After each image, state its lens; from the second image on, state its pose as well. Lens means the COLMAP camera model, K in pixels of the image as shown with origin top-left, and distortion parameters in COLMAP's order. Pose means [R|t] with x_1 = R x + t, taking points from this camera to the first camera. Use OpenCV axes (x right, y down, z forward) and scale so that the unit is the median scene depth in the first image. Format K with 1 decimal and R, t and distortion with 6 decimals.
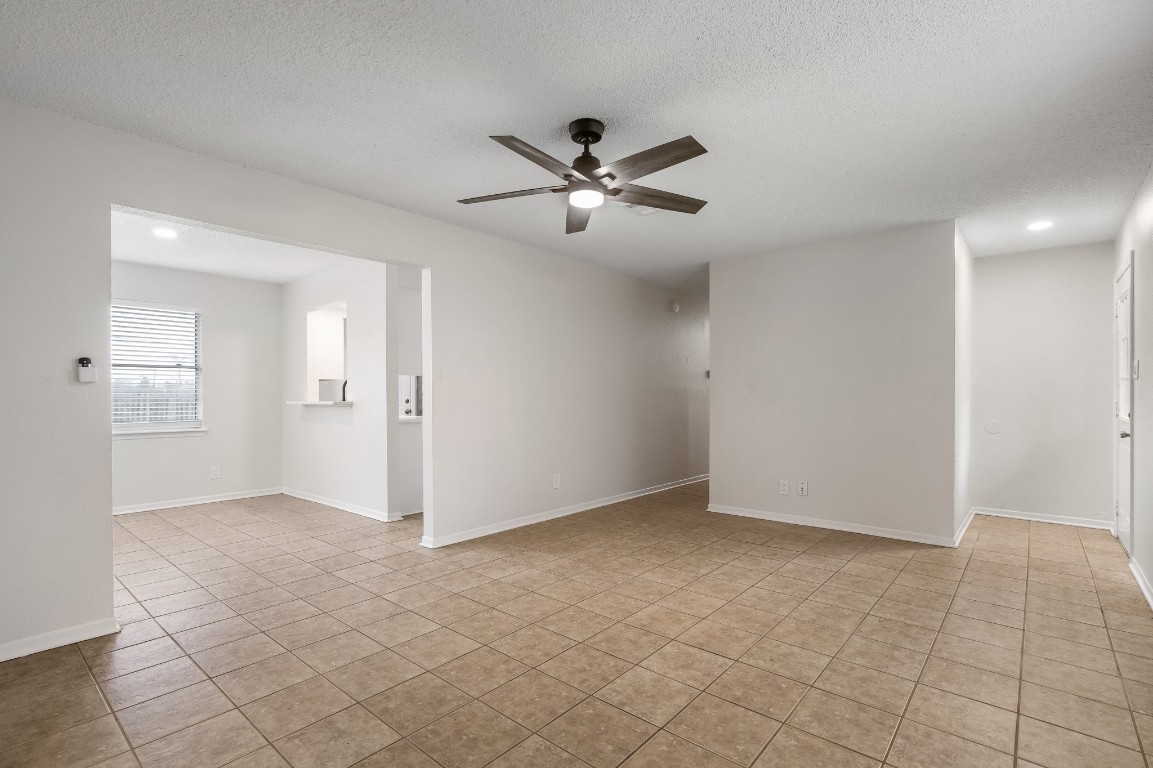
lens RADIAL K [[536.0, 0, 561.3], [0, 536.0, 393.8], [0, 0, 1]] dist [-0.005196, 0.001097]
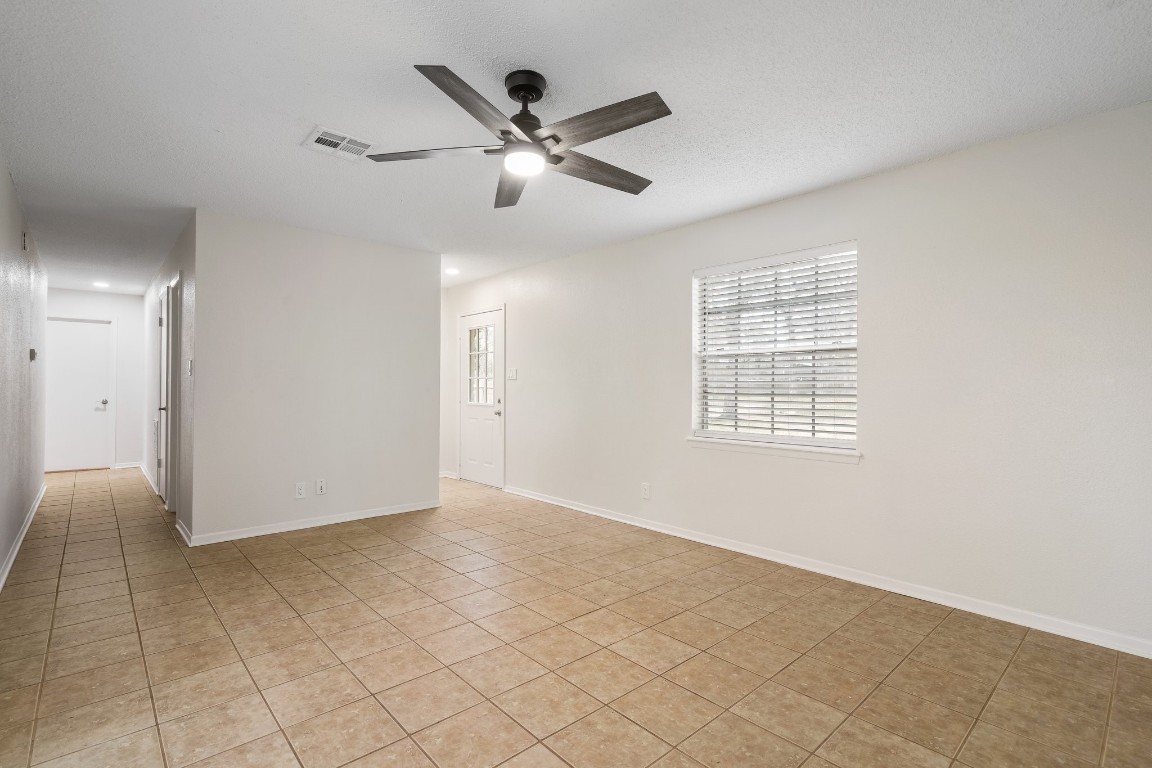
lens RADIAL K [[535.5, 0, 567.8], [0, 535.5, 380.9], [0, 0, 1]] dist [-0.005196, 0.001097]
pose [[0.117855, 0.016779, 0.992889, -0.748372], [-0.008167, 0.999840, -0.015927, 0.001297], [-0.992997, -0.006232, 0.117973, 0.776140]]
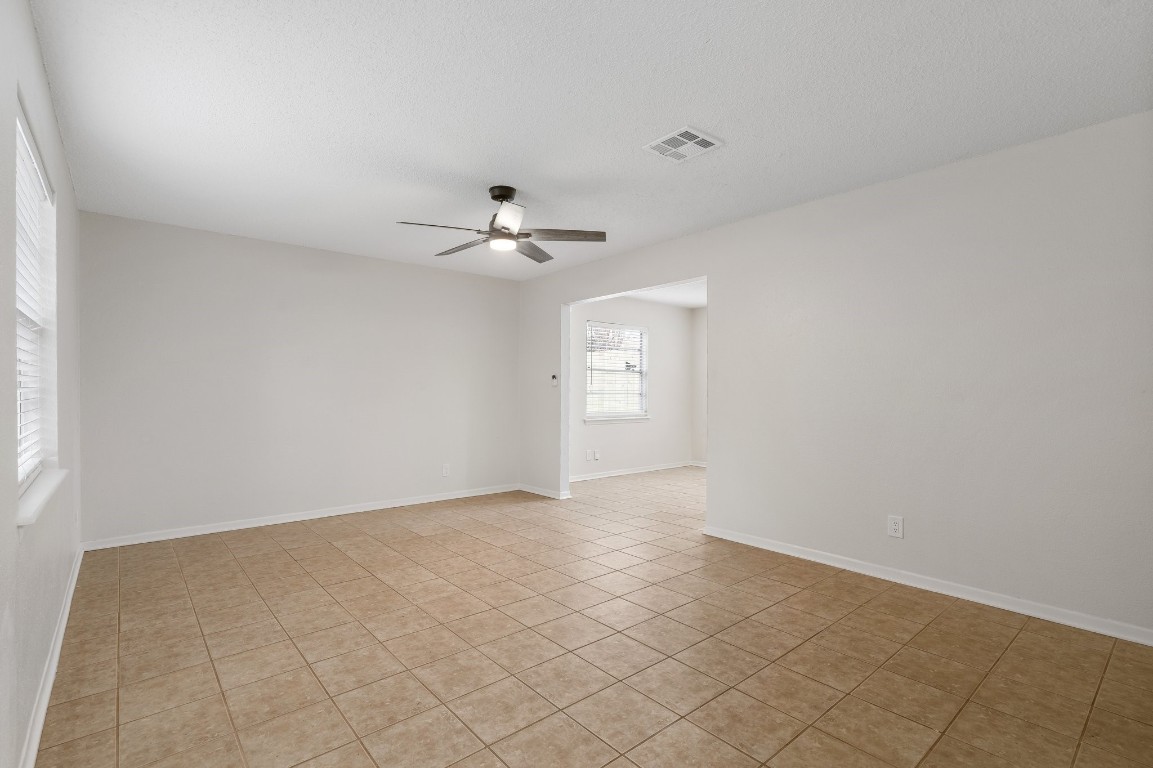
lens RADIAL K [[536.0, 0, 572.7], [0, 536.0, 387.6], [0, 0, 1]] dist [-0.005196, 0.001097]
pose [[-0.136913, -0.003190, -0.990578, 1.254486], [-0.001317, 0.999995, -0.003039, -0.005569], [0.990582, 0.000889, -0.136916, 1.268037]]
